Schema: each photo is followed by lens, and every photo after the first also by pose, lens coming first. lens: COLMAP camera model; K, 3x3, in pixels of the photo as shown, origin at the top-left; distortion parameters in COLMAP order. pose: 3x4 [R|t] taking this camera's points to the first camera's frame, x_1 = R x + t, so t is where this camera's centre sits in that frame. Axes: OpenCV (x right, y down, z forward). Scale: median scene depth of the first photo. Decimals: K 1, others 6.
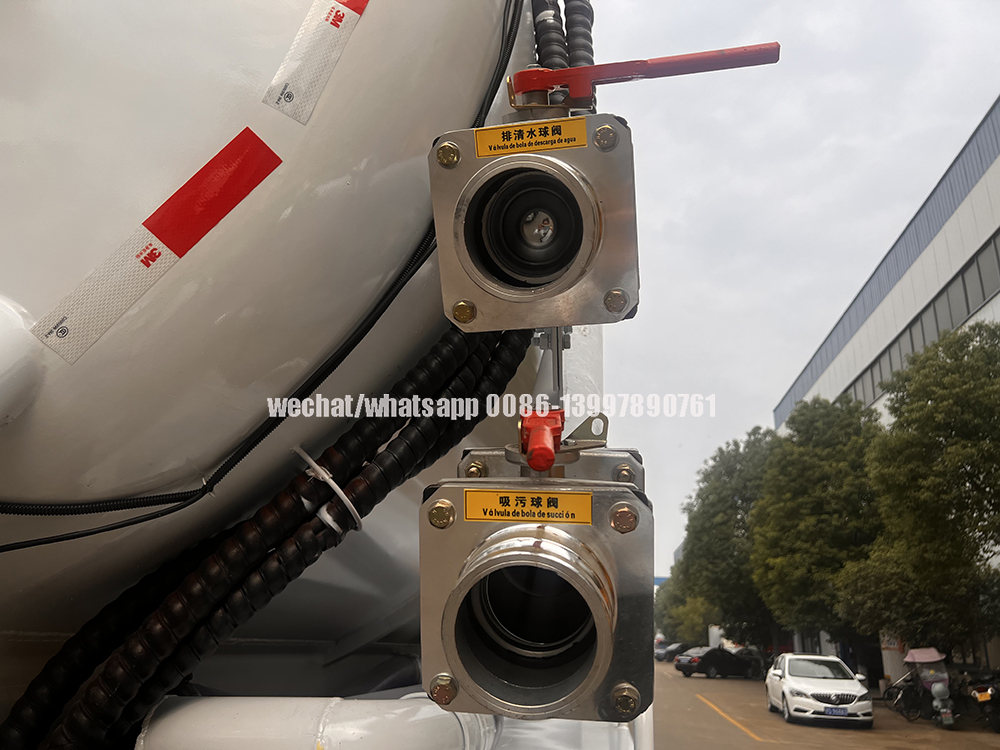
lens RADIAL K [[761.6, 0, 500.0], [0, 761.6, 375.0], [0, 0, 1]] dist [0.064981, -0.074561]
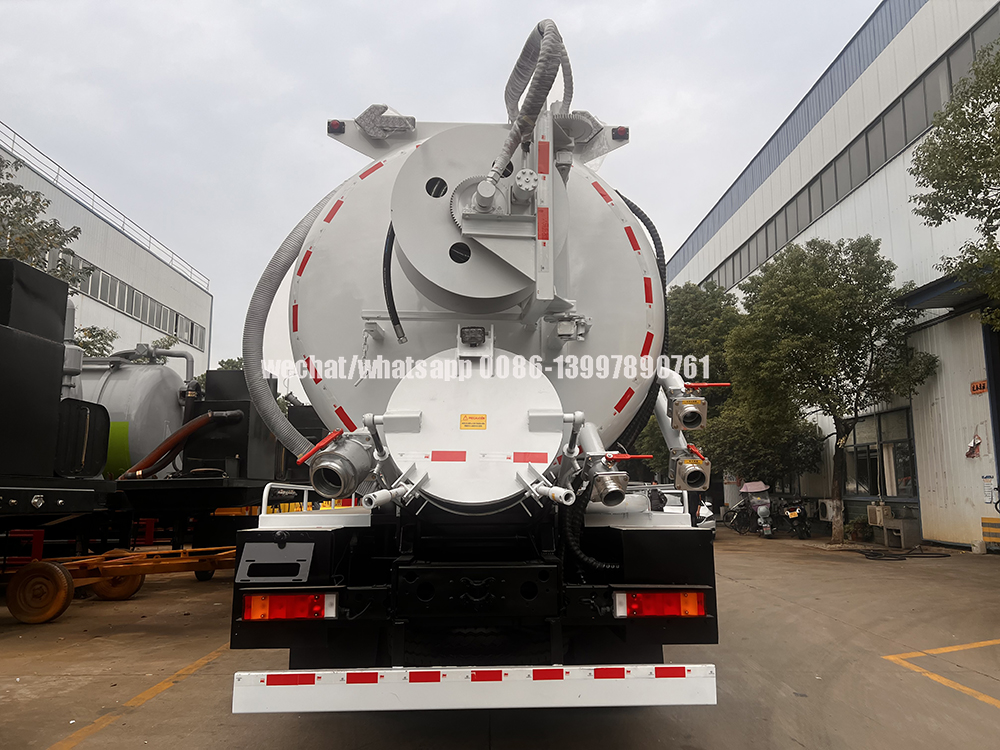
lens RADIAL K [[759.2, 0, 499.2], [0, 759.2, 370.4], [0, 0, 1]] dist [0.063760, -0.080508]
pose [[0.987204, -0.010788, 0.159099, -0.096138], [-0.017937, 0.983864, 0.178015, -0.063725], [-0.158452, -0.178590, 0.971081, -0.180660]]
